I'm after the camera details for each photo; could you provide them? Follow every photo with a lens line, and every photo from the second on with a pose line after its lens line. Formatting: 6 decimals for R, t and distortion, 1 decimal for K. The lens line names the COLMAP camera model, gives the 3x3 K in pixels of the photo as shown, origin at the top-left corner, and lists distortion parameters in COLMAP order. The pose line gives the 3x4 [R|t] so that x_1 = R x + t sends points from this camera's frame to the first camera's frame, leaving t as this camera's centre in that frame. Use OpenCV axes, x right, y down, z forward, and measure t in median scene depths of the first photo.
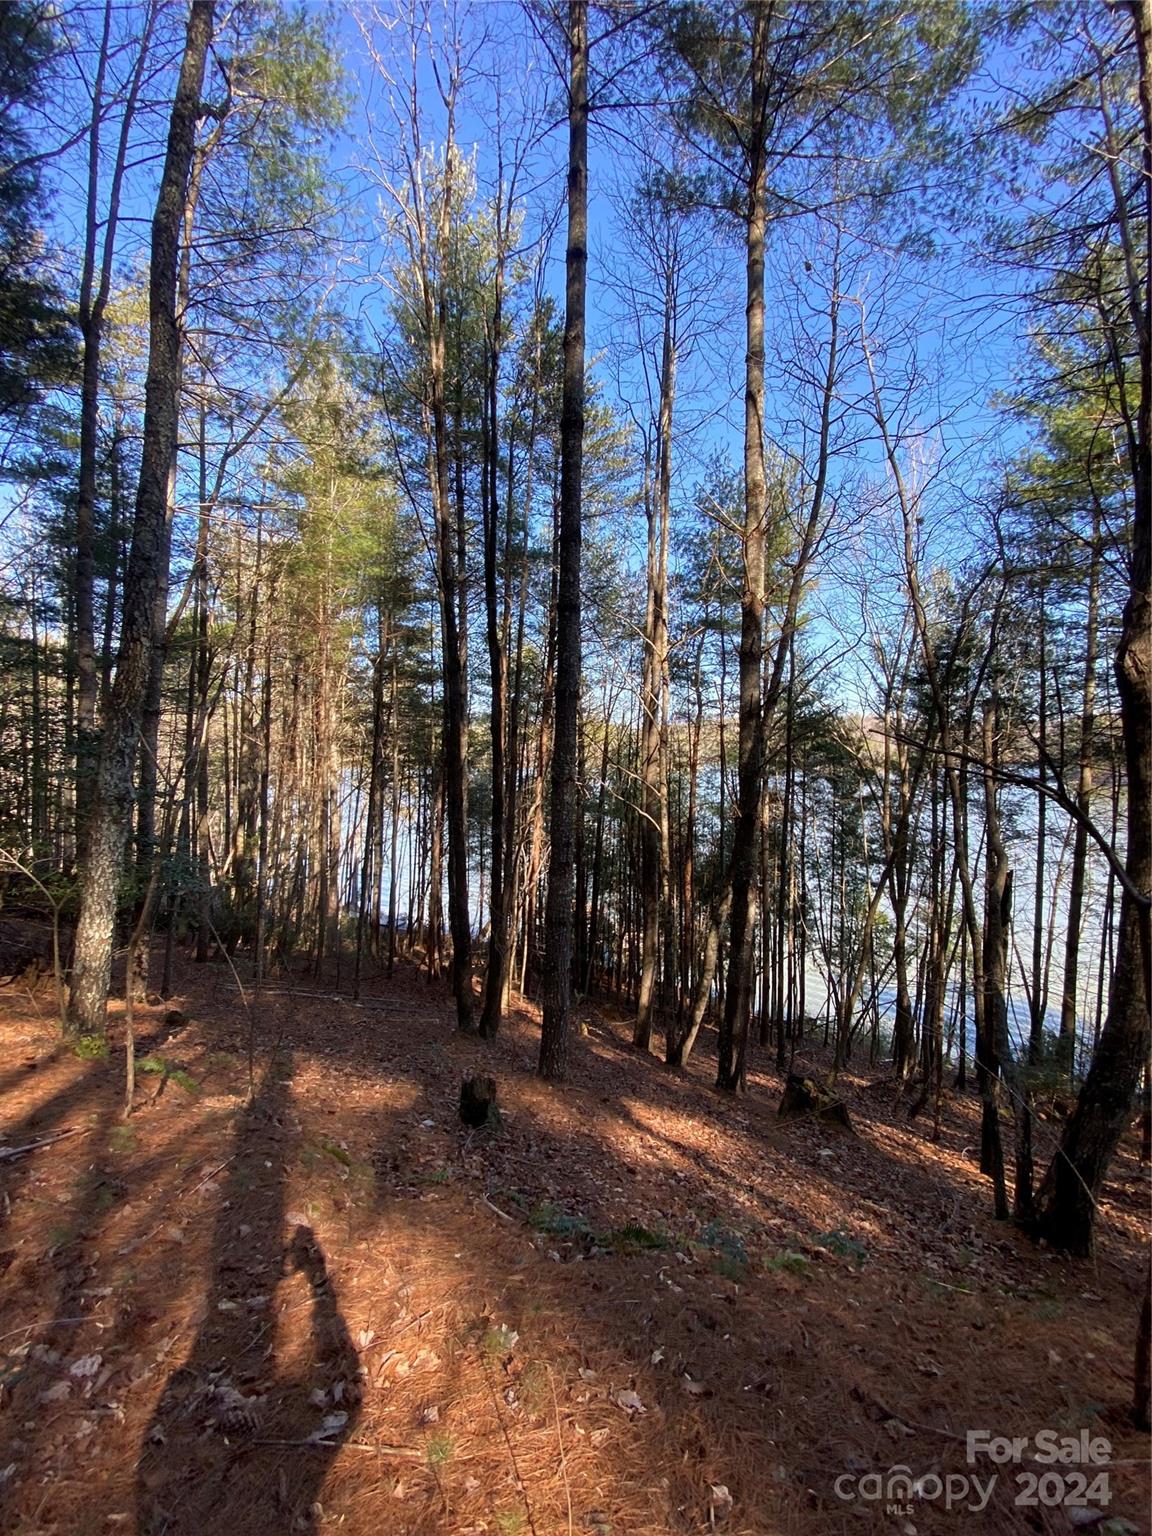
lens RADIAL K [[606.7, 0, 578.8], [0, 606.7, 764.9], [0, 0, 1]] dist [-0.019010, -0.008036]
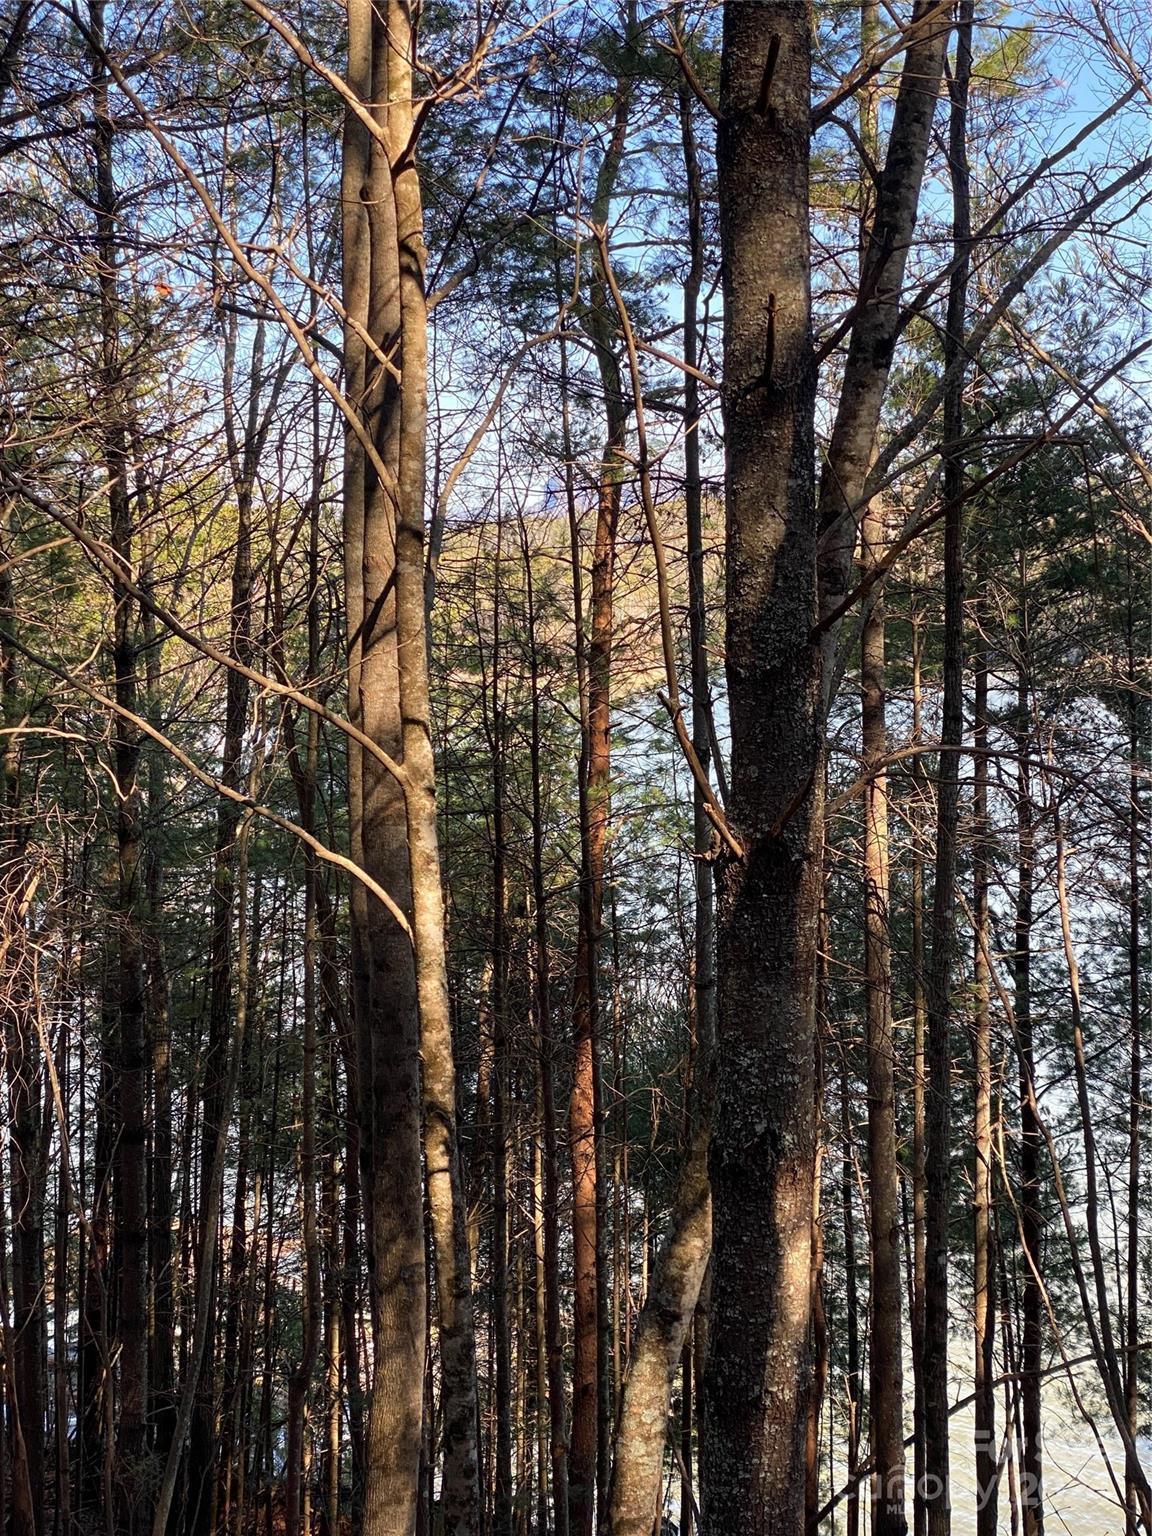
lens RADIAL K [[2260.9, 0, 592.2], [0, 2260.9, 765.9], [0, 0, 1]] dist [0.037450, 0.000000]
pose [[0.986192, -0.030989, 0.162680, 0.065453], [0.024448, 0.998816, 0.042060, 0.012705], [-0.163791, -0.037502, 0.985782, 0.149555]]
